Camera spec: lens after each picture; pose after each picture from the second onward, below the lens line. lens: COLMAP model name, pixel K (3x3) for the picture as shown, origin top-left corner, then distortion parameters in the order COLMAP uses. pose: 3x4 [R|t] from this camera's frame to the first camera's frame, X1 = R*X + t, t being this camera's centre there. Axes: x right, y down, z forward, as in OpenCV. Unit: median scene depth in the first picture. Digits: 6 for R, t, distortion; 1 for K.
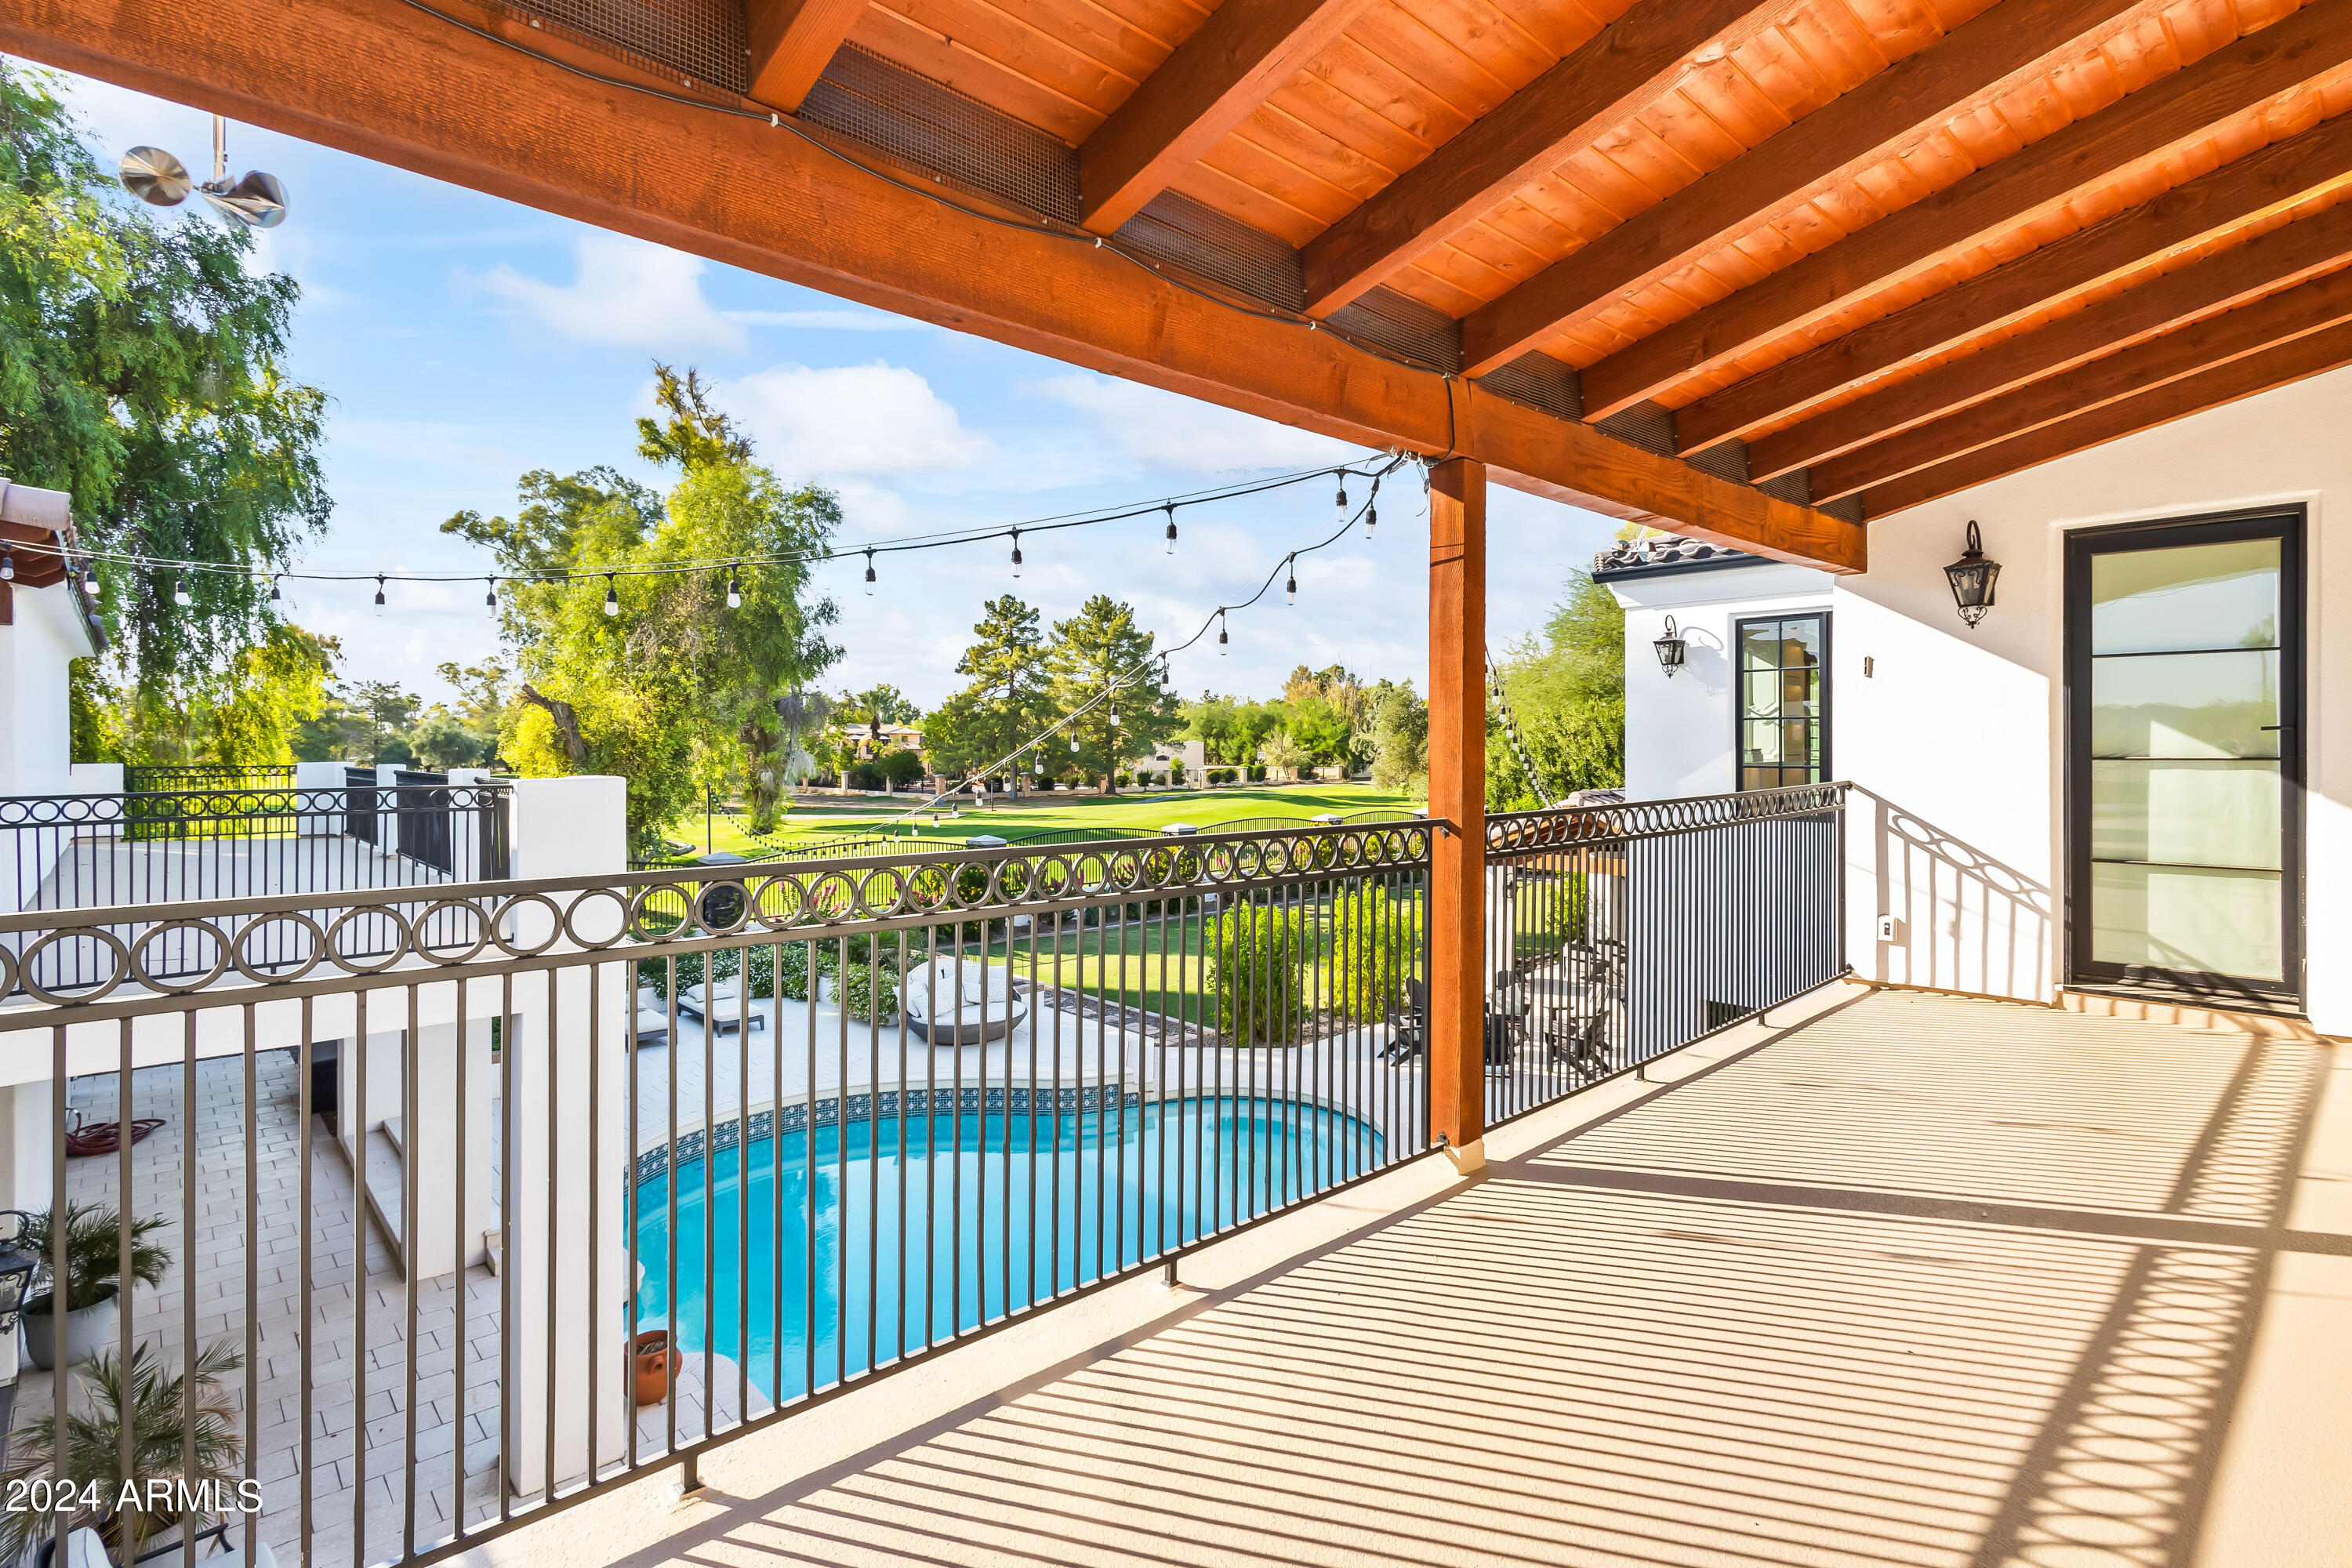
lens RADIAL K [[1097.8, 0, 1178.1], [0, 1097.8, 786.2], [0, 0, 1]] dist [0.017996, -0.000111]
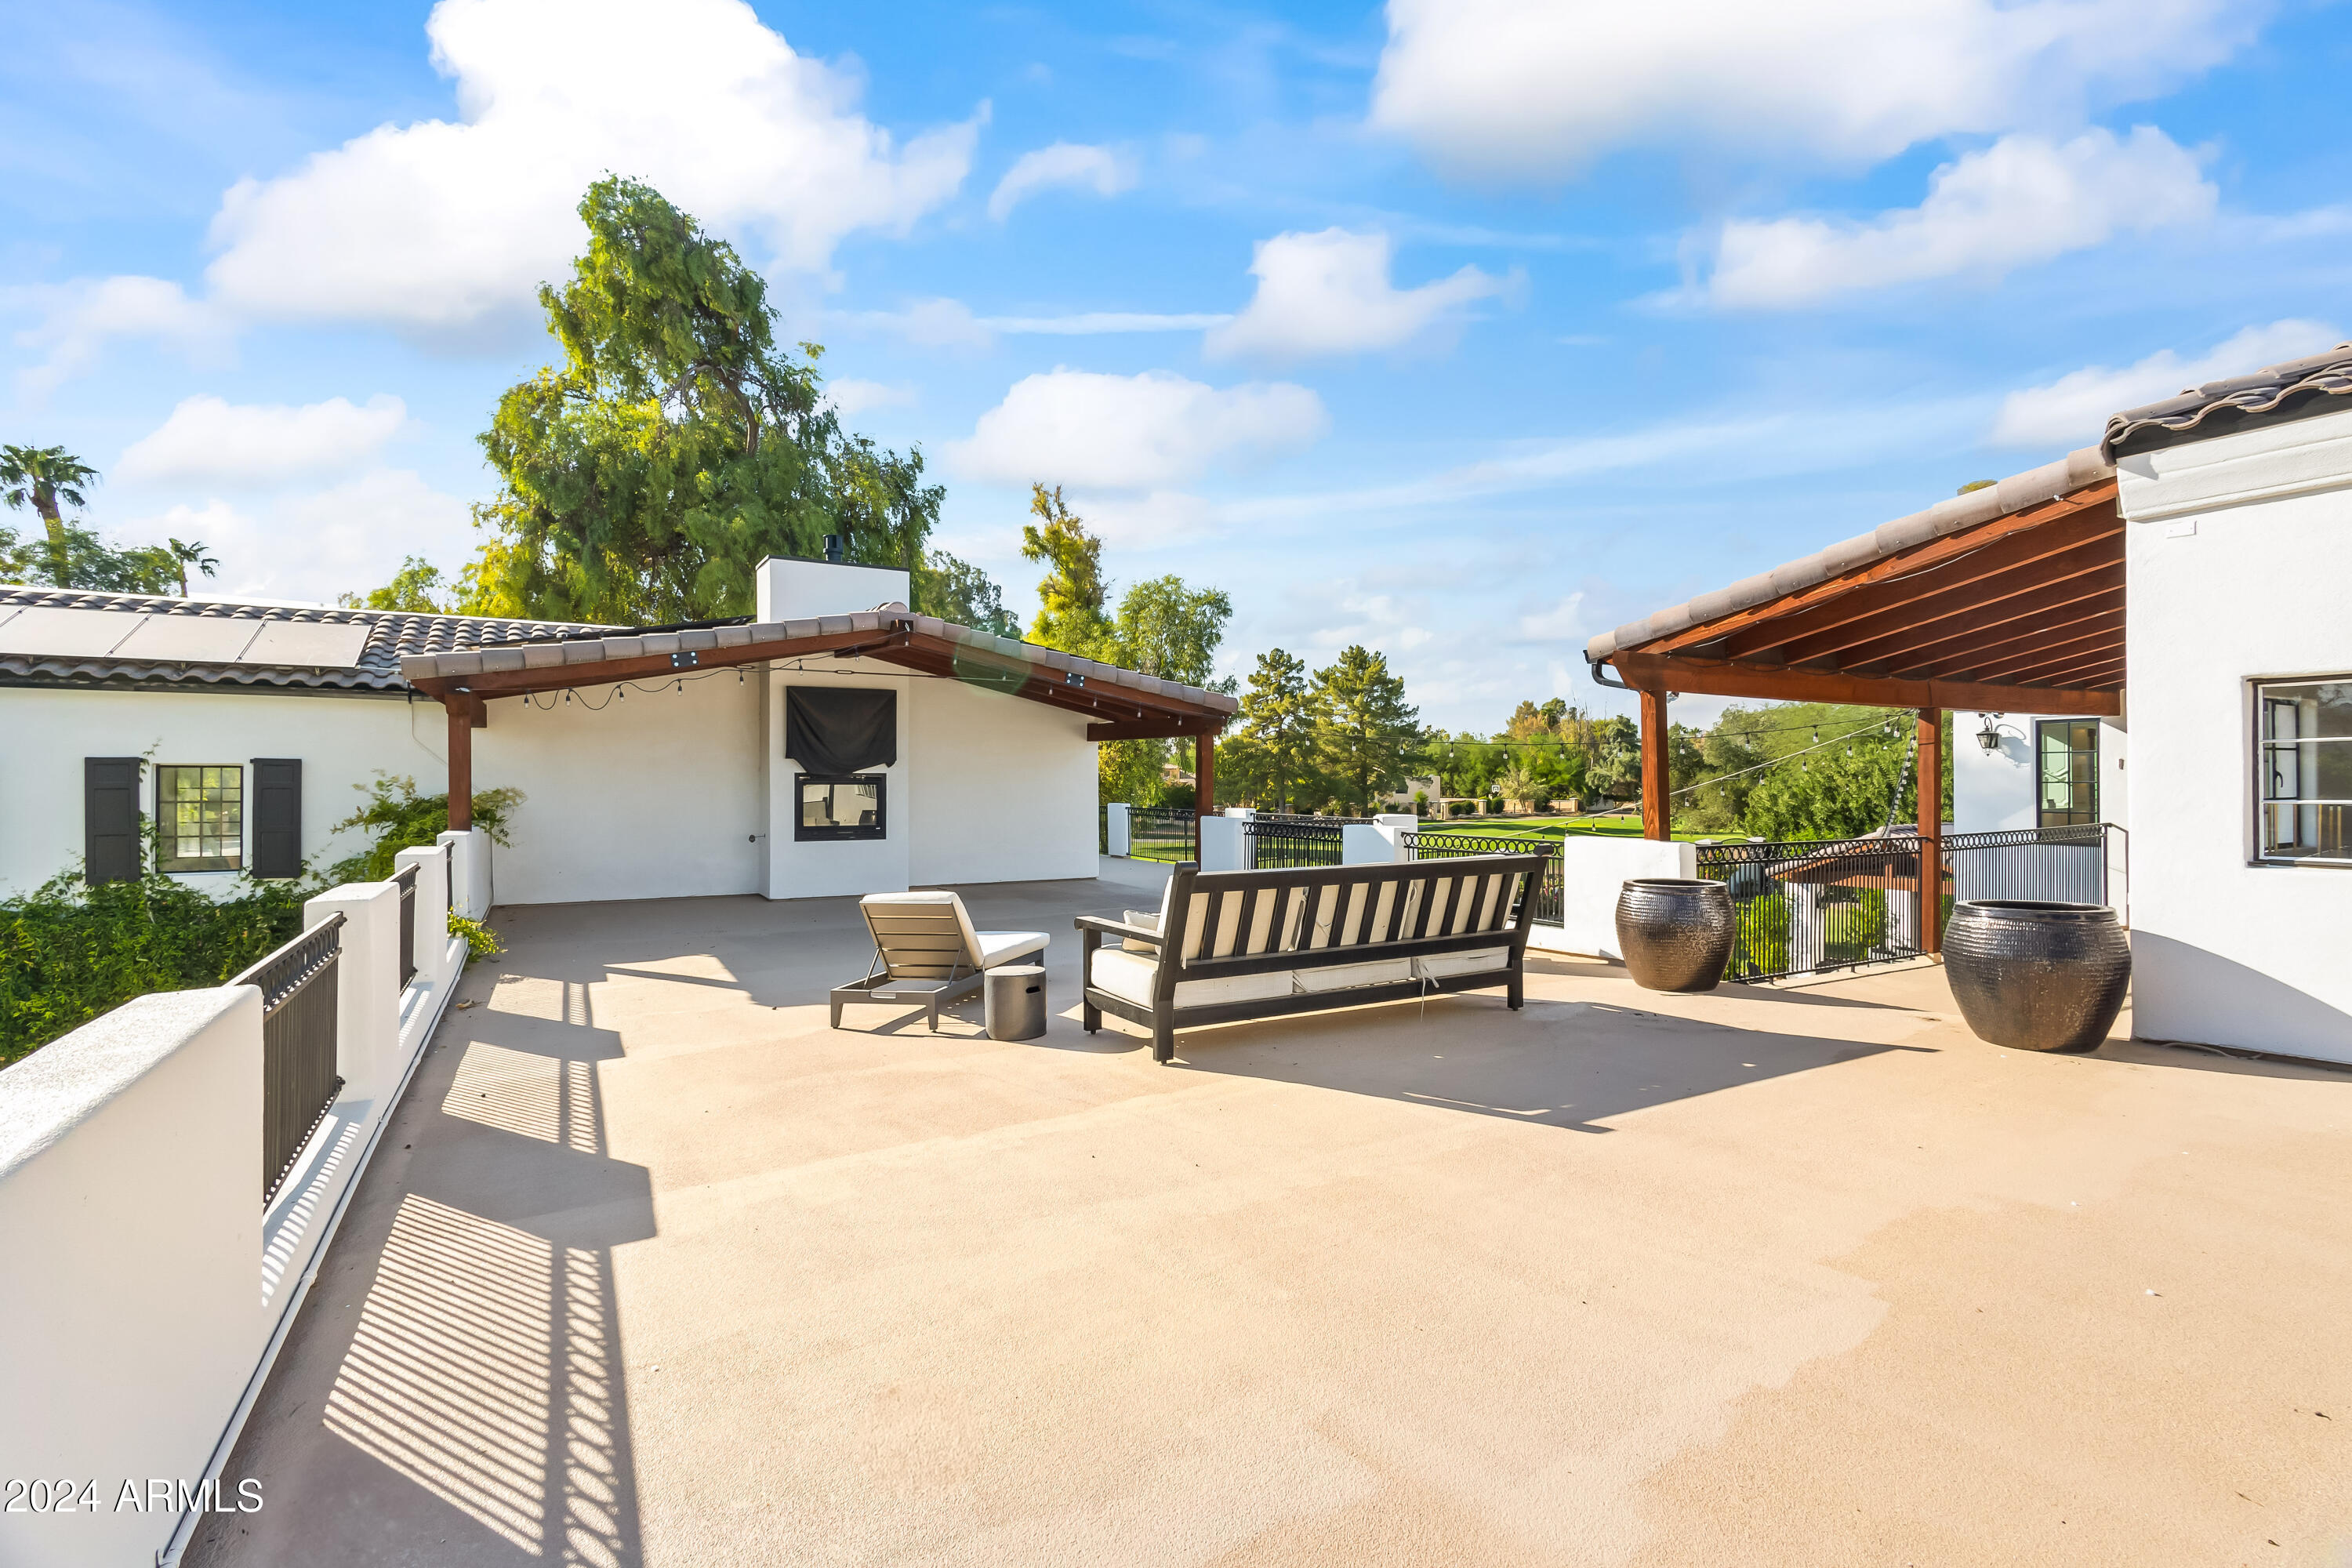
lens RADIAL K [[1097.8, 0, 1100.8], [0, 1097.8, 814.8], [0, 0, 1]] dist [0.017996, -0.000111]
pose [[0.975852, 0.008933, -0.218249, -0.082692], [-0.008994, 0.999959, 0.000712, -0.000511], [0.218247, 0.001268, 0.975893, -0.154277]]
